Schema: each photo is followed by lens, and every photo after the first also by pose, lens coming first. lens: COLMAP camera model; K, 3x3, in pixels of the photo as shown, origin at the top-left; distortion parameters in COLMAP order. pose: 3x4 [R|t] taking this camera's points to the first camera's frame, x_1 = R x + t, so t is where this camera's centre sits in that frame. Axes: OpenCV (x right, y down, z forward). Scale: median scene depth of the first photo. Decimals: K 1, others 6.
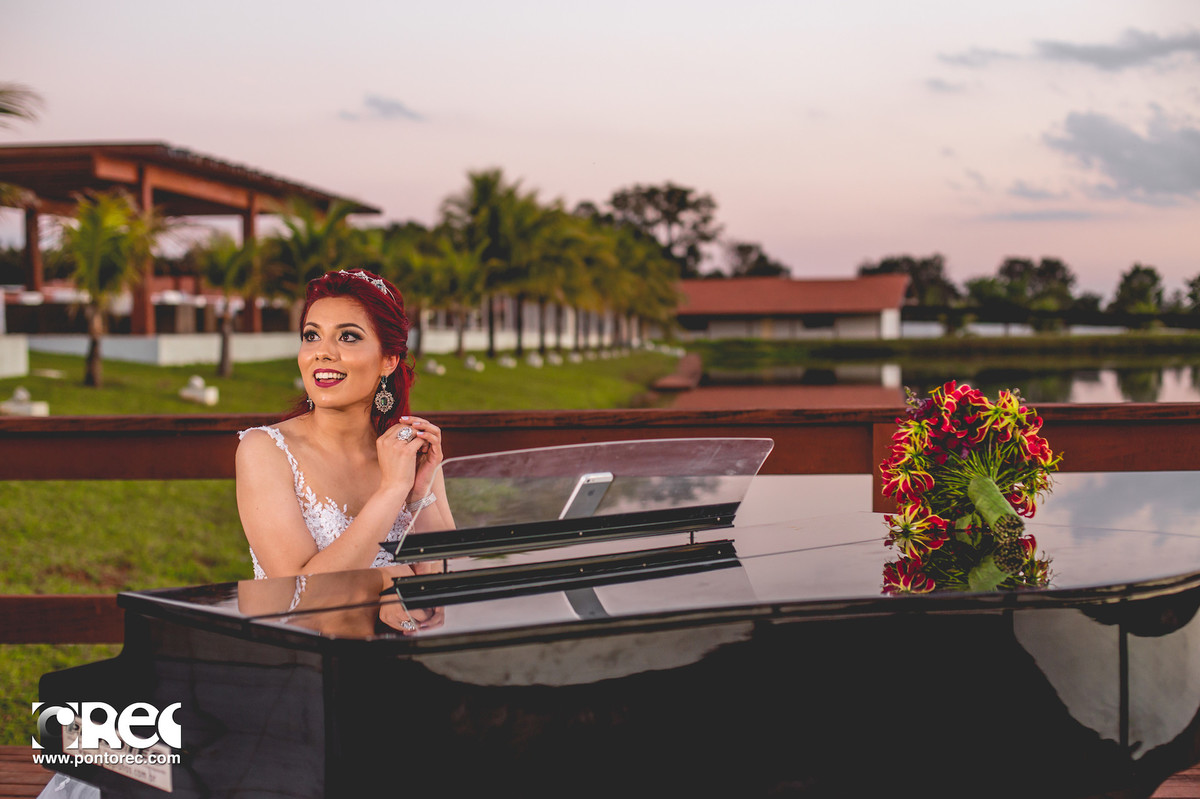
lens RADIAL K [[1722.4, 0, 594.5], [0, 1722.4, 398.9], [0, 0, 1]] dist [-0.139218, 0.127162]
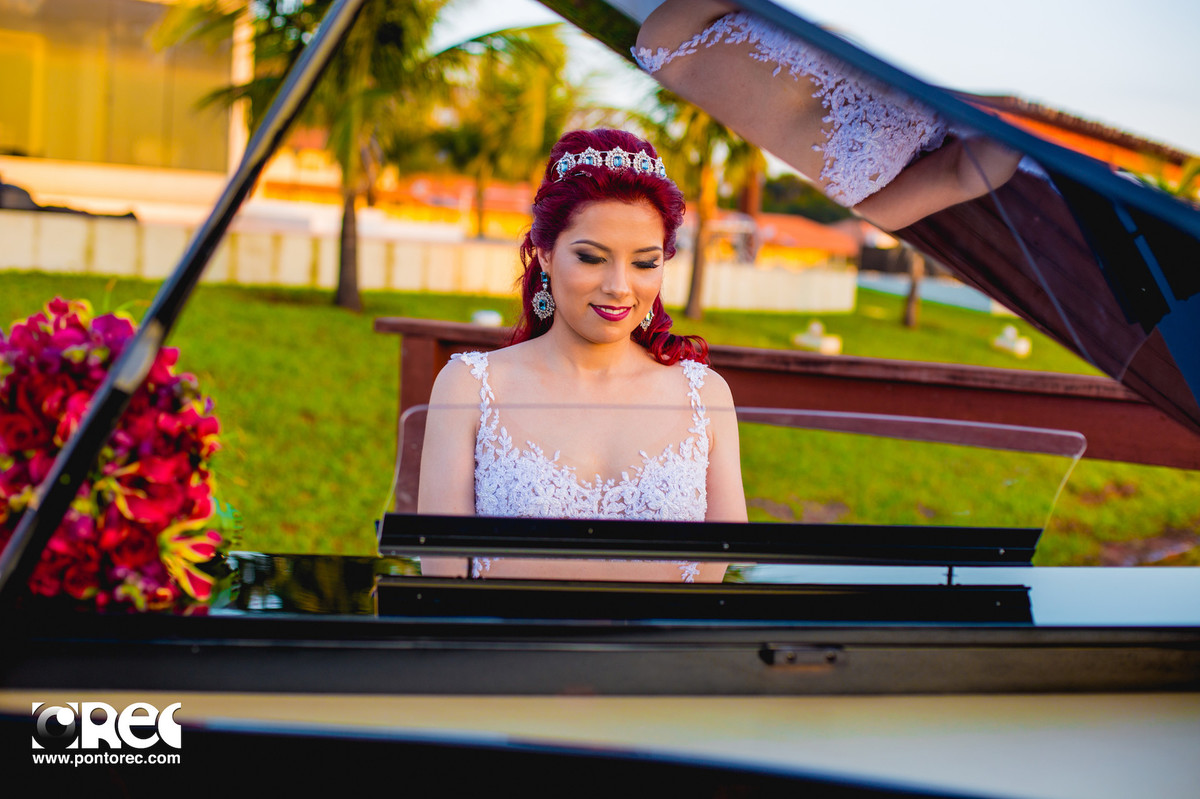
lens RADIAL K [[1722.4, 0, 594.5], [0, 1722.4, 398.9], [0, 0, 1]] dist [-0.139218, 0.127162]
pose [[0.889484, 0.100527, -0.445772, 0.211298], [-0.087219, 0.994917, 0.050331, -0.004555], [0.448566, -0.005888, 0.893731, 0.369328]]
